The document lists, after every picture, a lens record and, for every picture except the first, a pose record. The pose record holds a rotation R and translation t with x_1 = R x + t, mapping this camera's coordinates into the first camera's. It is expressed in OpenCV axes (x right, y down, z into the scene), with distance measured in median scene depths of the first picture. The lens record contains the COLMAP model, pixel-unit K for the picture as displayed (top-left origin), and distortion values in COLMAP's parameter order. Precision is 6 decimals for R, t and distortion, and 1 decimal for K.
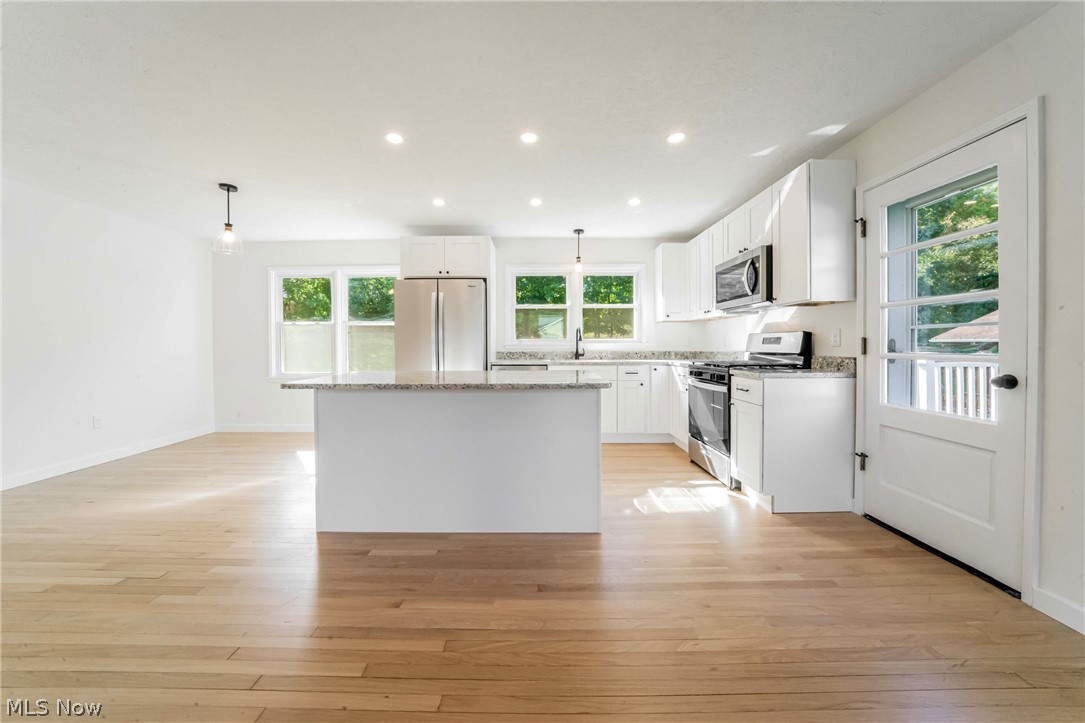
lens RADIAL K [[394.5, 0, 539.6], [0, 394.5, 340.5], [0, 0, 1]] dist [-0.000617, -0.000079]
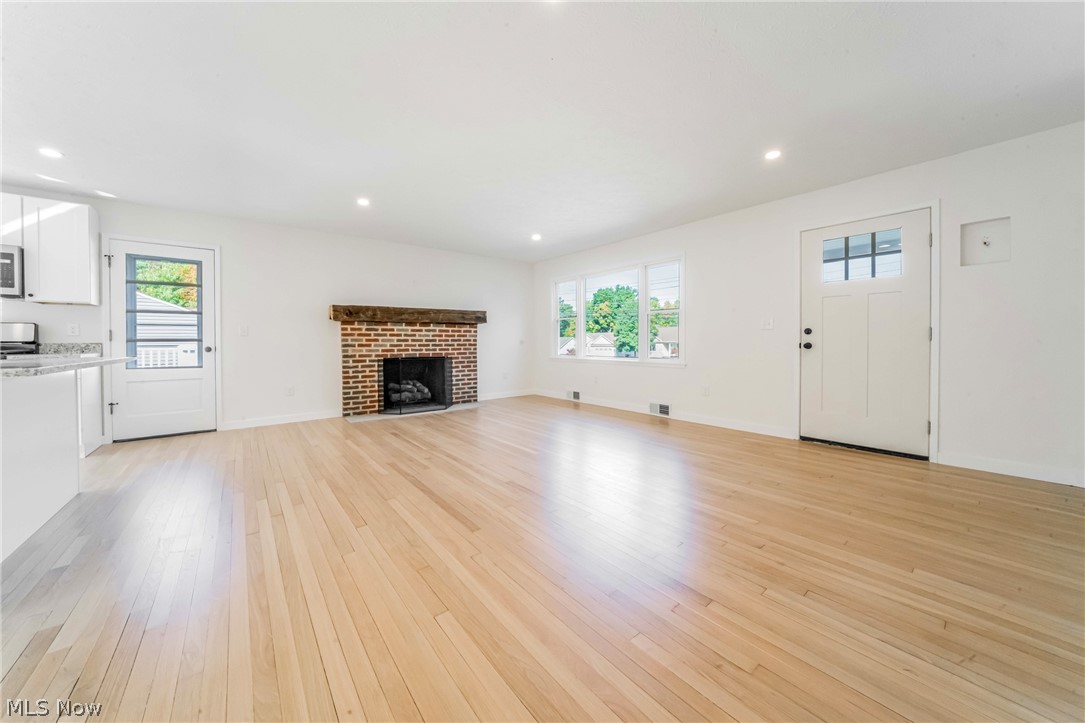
lens RADIAL K [[382.1, 0, 538.2], [0, 382.1, 345.8], [0, 0, 1]] dist [-0.001223, -0.000132]
pose [[-0.625984, -0.000562, 0.779836, -1.245316], [0.002795, 0.999992, 0.002964, 0.048036], [-0.779831, 0.004035, -0.625977, 0.518502]]
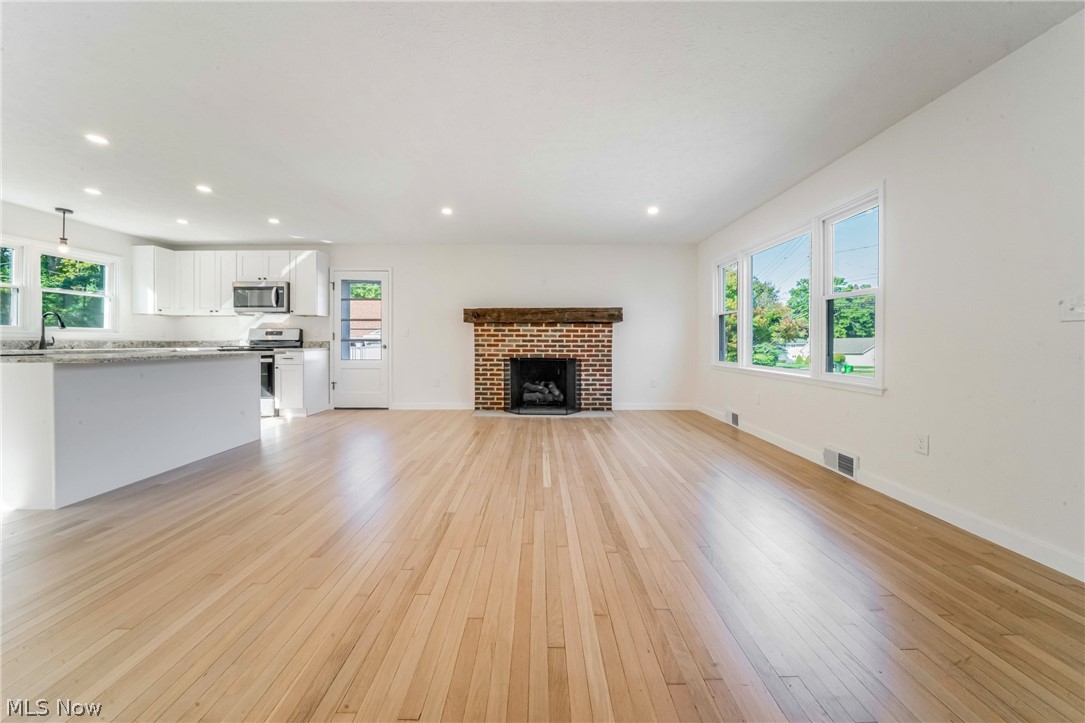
lens RADIAL K [[382.1, 0, 538.2], [0, 382.1, 345.8], [0, 0, 1]] dist [-0.001223, -0.000132]
pose [[-0.003988, -0.006034, 0.999974, -1.247643], [-0.010551, 0.999926, 0.005991, 0.037745], [-0.999936, -0.010527, -0.004051, -0.186569]]
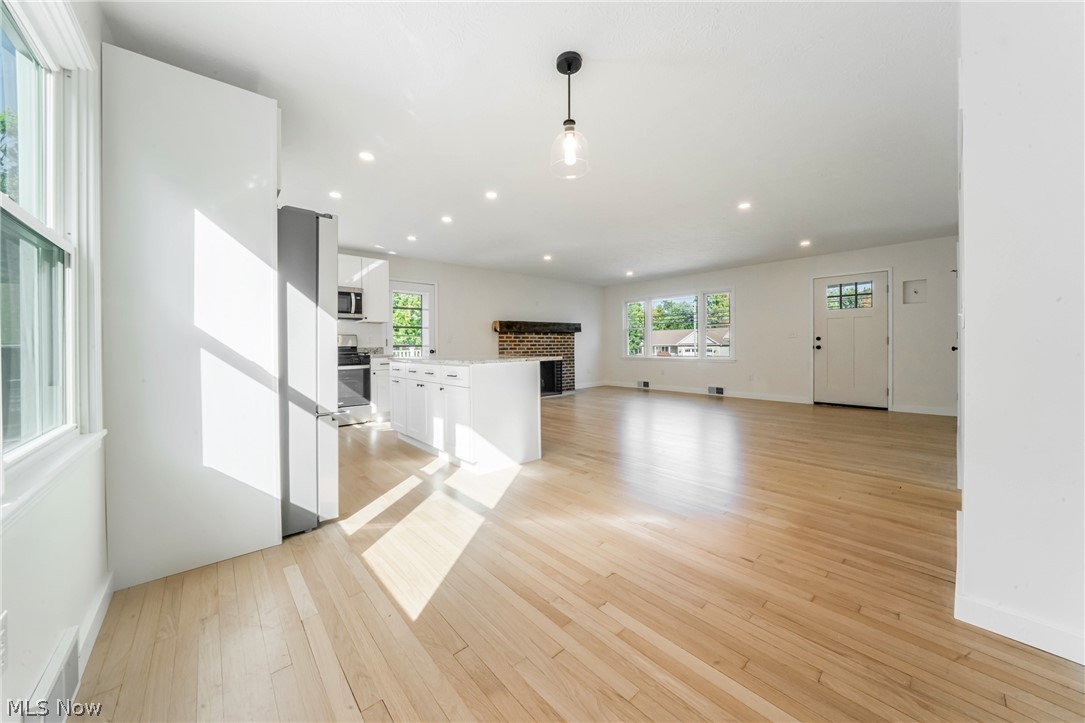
lens RADIAL K [[377.2, 0, 542.4], [0, 377.2, 348.1], [0, 0, 1]] dist [-0.000320, -0.000002]
pose [[-0.676658, 0.005498, 0.736277, -1.322010], [0.007655, 0.999971, -0.000432, 0.047811], [-0.736258, 0.005344, -0.676680, 1.588636]]
